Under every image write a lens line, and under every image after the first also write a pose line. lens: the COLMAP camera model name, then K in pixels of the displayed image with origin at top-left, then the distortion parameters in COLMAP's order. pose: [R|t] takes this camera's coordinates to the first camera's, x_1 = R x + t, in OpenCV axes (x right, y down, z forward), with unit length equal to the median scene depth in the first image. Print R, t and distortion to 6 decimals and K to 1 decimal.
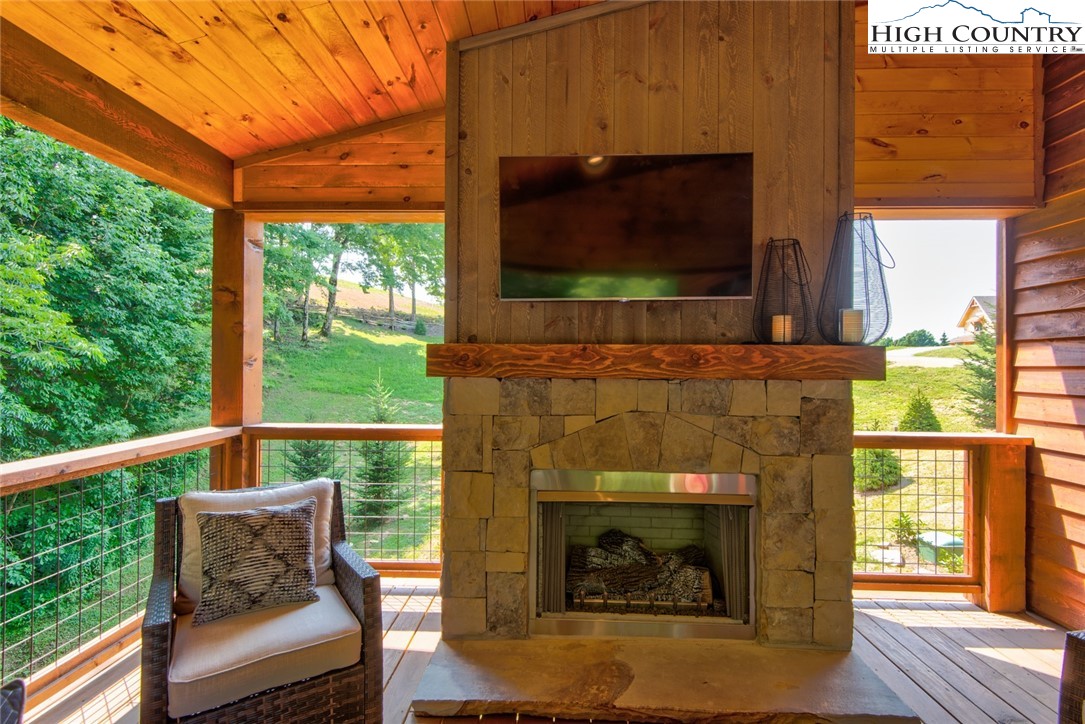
lens RADIAL K [[526.4, 0, 549.6], [0, 526.4, 361.0], [0, 0, 1]] dist [0.018250, -0.007166]
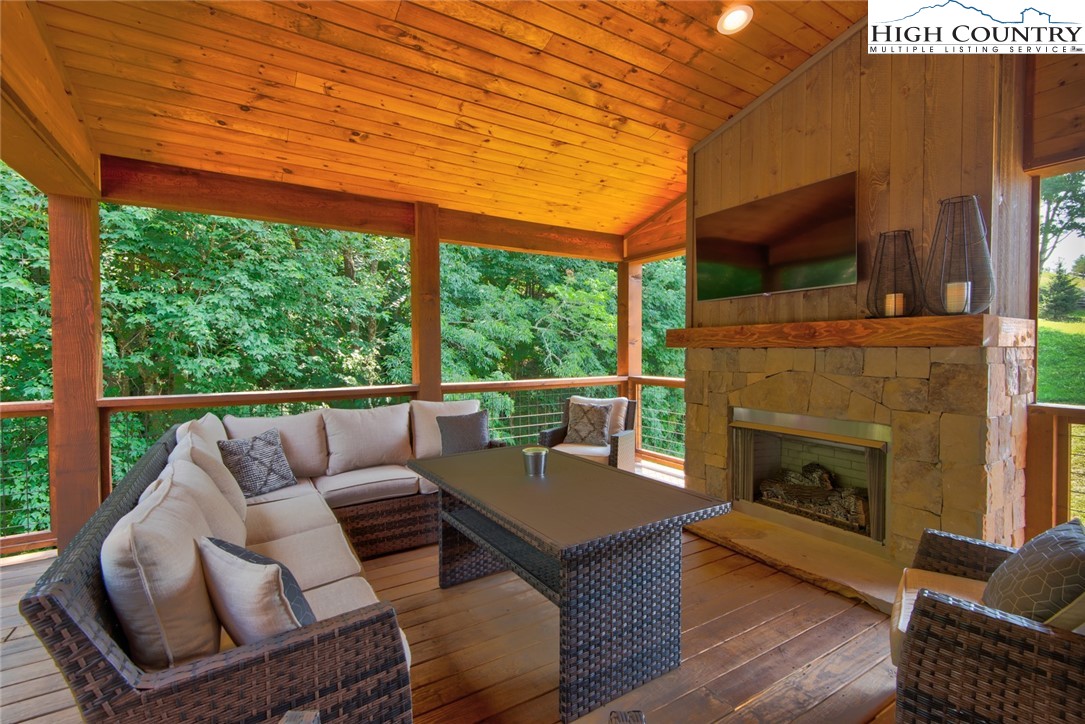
lens RADIAL K [[497.1, 0, 538.2], [0, 497.1, 360.9], [0, 0, 1]] dist [0.030611, -0.017135]
pose [[0.554467, 0.011514, -0.832126, 0.905977], [0.015455, 0.999589, 0.024129, 0.026179], [0.832062, -0.026239, 0.554061, -0.311025]]
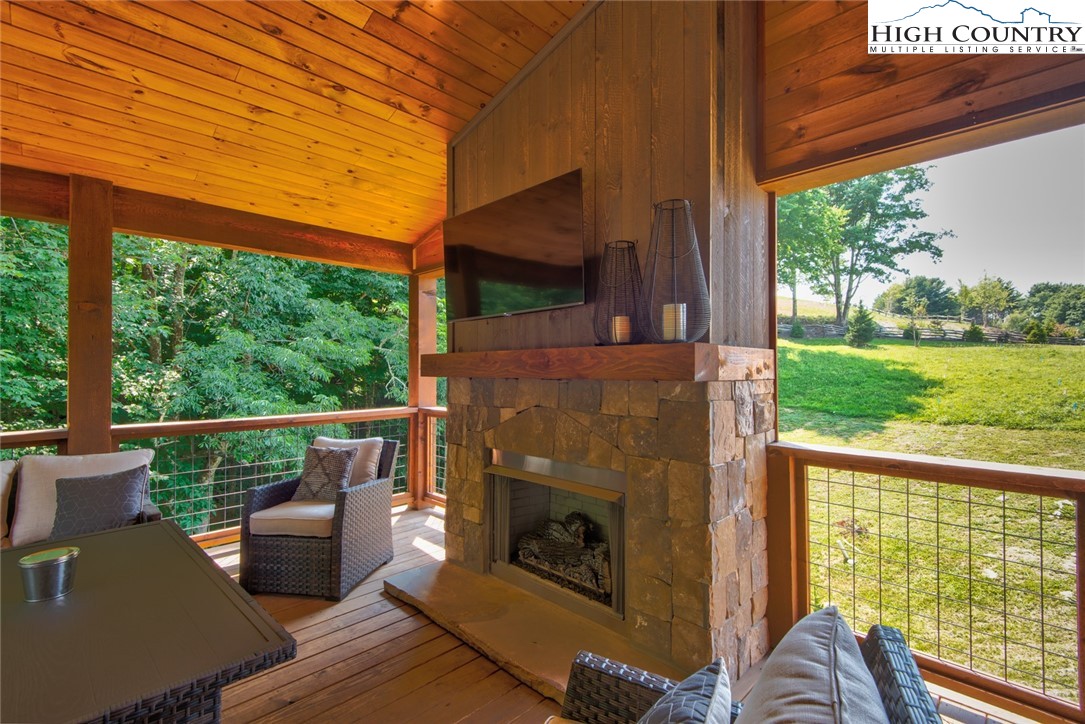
lens RADIAL K [[497.1, 0, 541.3], [0, 497.1, 363.0], [0, 0, 1]] dist [0.030611, -0.017135]
pose [[0.728419, -0.017109, -0.684918, 0.934857], [0.013374, 0.999853, -0.010752, 0.010543], [0.685001, -0.001328, 0.728541, 0.191971]]
